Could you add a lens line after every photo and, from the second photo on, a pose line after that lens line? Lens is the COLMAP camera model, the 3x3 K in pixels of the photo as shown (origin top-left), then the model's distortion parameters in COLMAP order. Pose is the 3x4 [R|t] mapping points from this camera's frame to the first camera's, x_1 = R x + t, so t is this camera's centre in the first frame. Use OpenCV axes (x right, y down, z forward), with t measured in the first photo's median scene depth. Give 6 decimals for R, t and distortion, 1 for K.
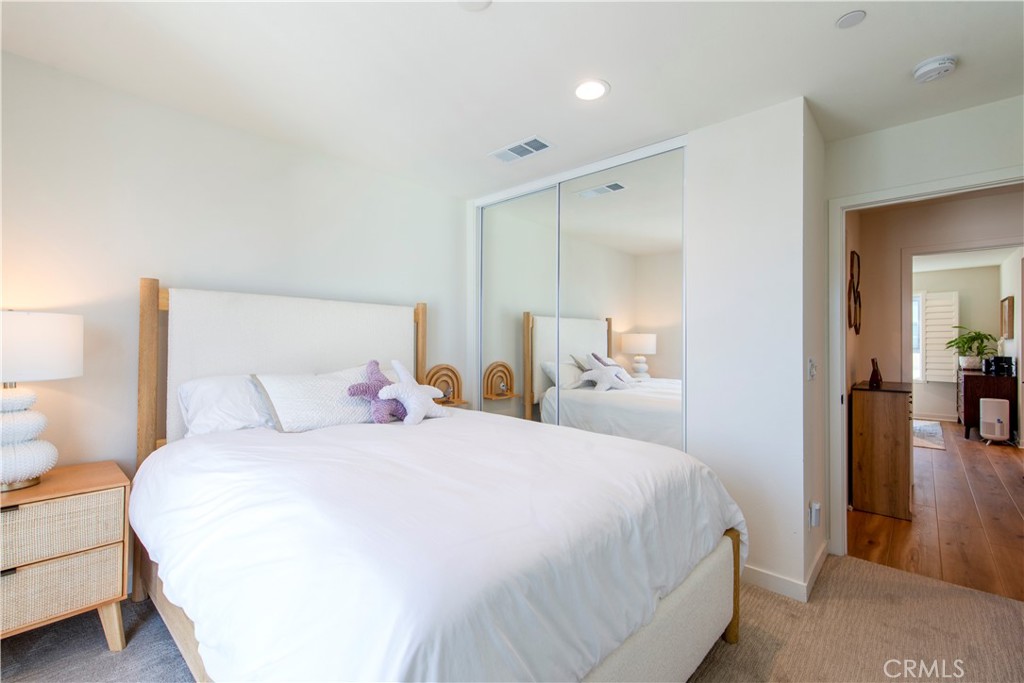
lens RADIAL K [[458.0, 0, 507.4], [0, 458.0, 342.9], [0, 0, 1]] dist [0.005437, 0.000289]
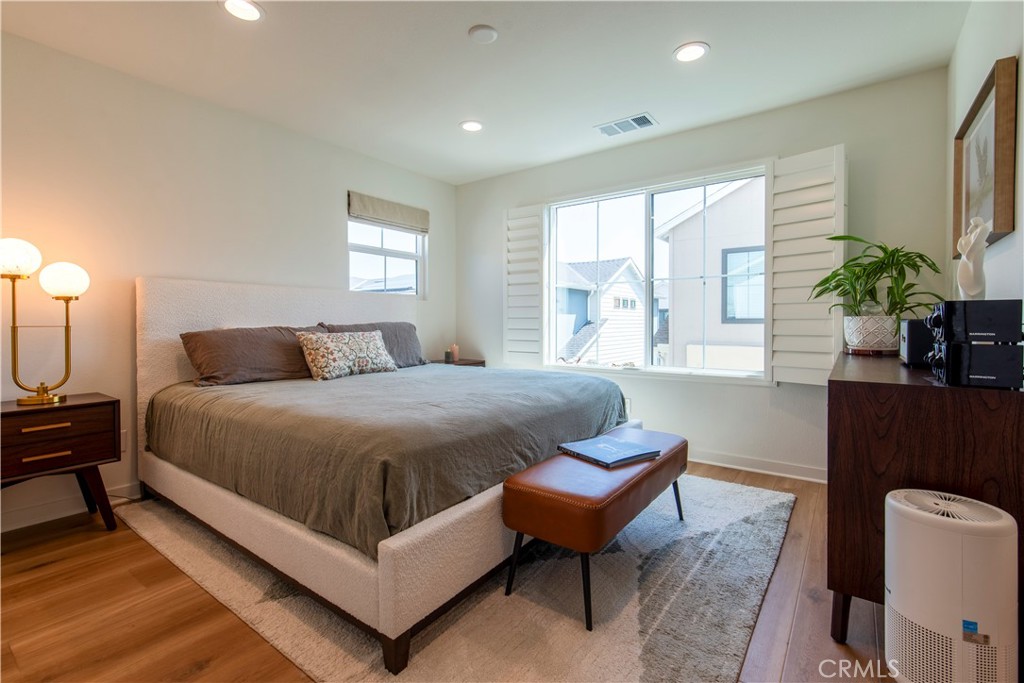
lens RADIAL K [[458.0, 0, 516.6], [0, 458.0, 333.2], [0, 0, 1]] dist [0.005437, 0.000289]
pose [[0.995328, -0.012466, 0.095746, 0.702759], [0.010761, 0.999775, 0.018298, 0.033305], [-0.095953, -0.017182, 0.995238, 0.677037]]
